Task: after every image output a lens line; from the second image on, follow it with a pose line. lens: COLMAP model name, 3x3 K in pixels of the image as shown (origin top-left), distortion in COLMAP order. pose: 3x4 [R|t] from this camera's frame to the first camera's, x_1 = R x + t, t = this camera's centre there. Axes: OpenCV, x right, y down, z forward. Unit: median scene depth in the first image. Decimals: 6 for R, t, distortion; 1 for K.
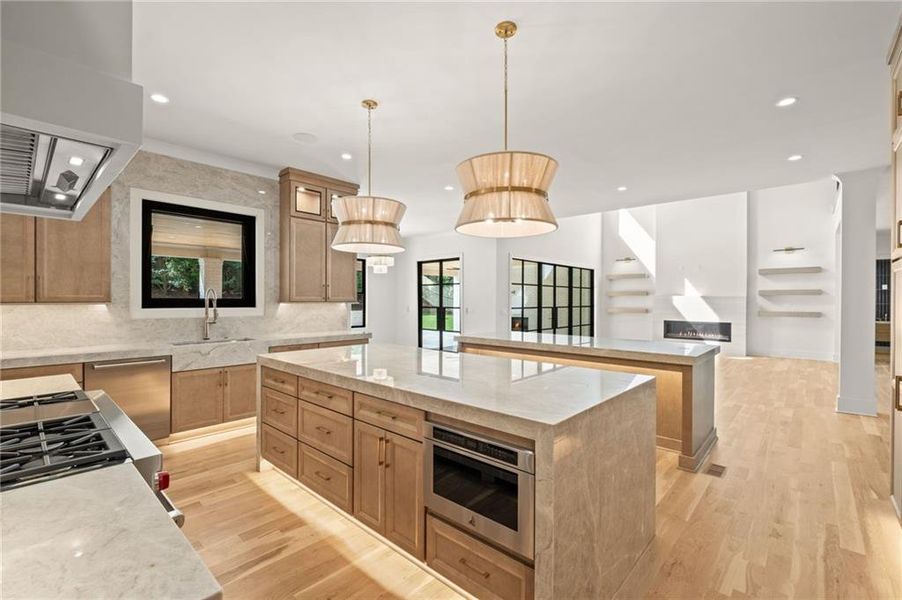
lens RADIAL K [[395.5, 0, 449.9], [0, 395.5, 296.6], [0, 0, 1]] dist [0.002843, -0.002455]
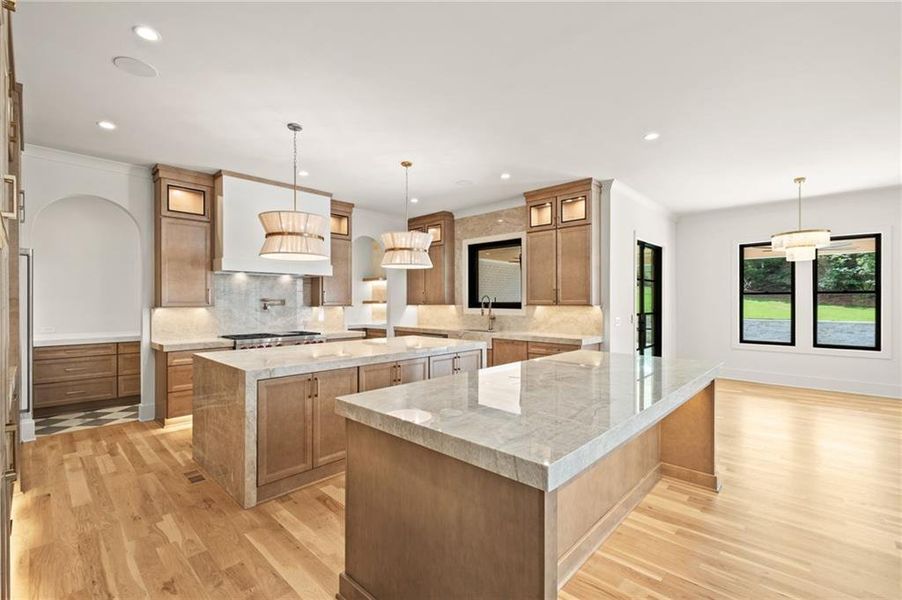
lens RADIAL K [[395.5, 0, 444.1], [0, 395.5, 303.7], [0, 0, 1]] dist [0.002843, -0.002455]
pose [[-0.022890, 0.003557, -0.999732, 0.785108], [0.007590, 0.999965, 0.003384, 0.004015], [0.999709, -0.007510, -0.022917, 0.767100]]
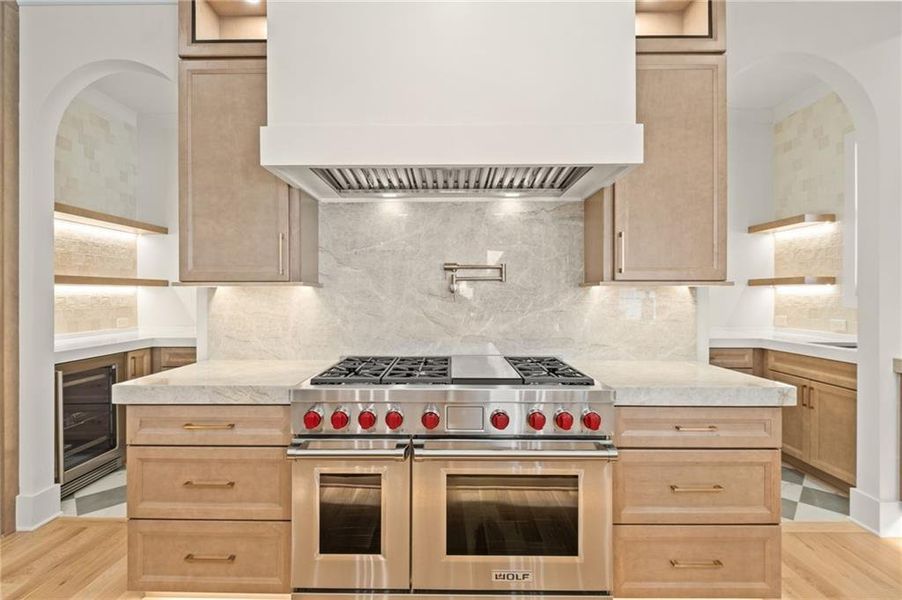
lens RADIAL K [[395.5, 0, 446.4], [0, 395.5, 295.3], [0, 0, 1]] dist [0.002843, -0.002455]
pose [[-0.743102, -0.001648, -0.669176, -0.064284], [0.003818, 0.999970, -0.006703, 0.026348], [0.669168, -0.007536, -0.743073, 0.533698]]
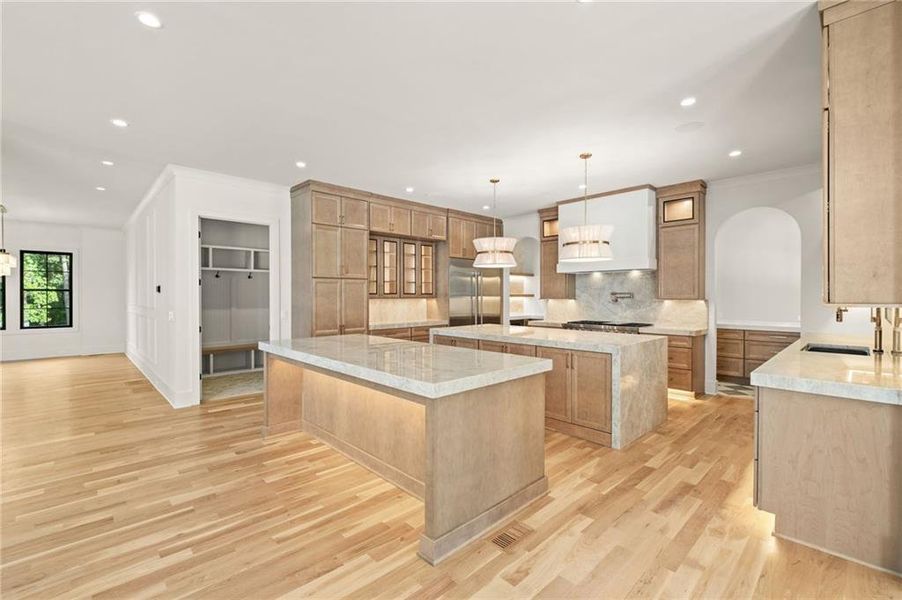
lens RADIAL K [[395.5, 0, 442.9], [0, 395.5, 297.1], [0, 0, 1]] dist [0.002843, -0.002455]
pose [[-0.997227, -0.004737, 0.074273, 0.125786], [-0.004995, 0.999982, -0.003290, 0.012426], [-0.074256, -0.003652, -0.997232, 1.591123]]
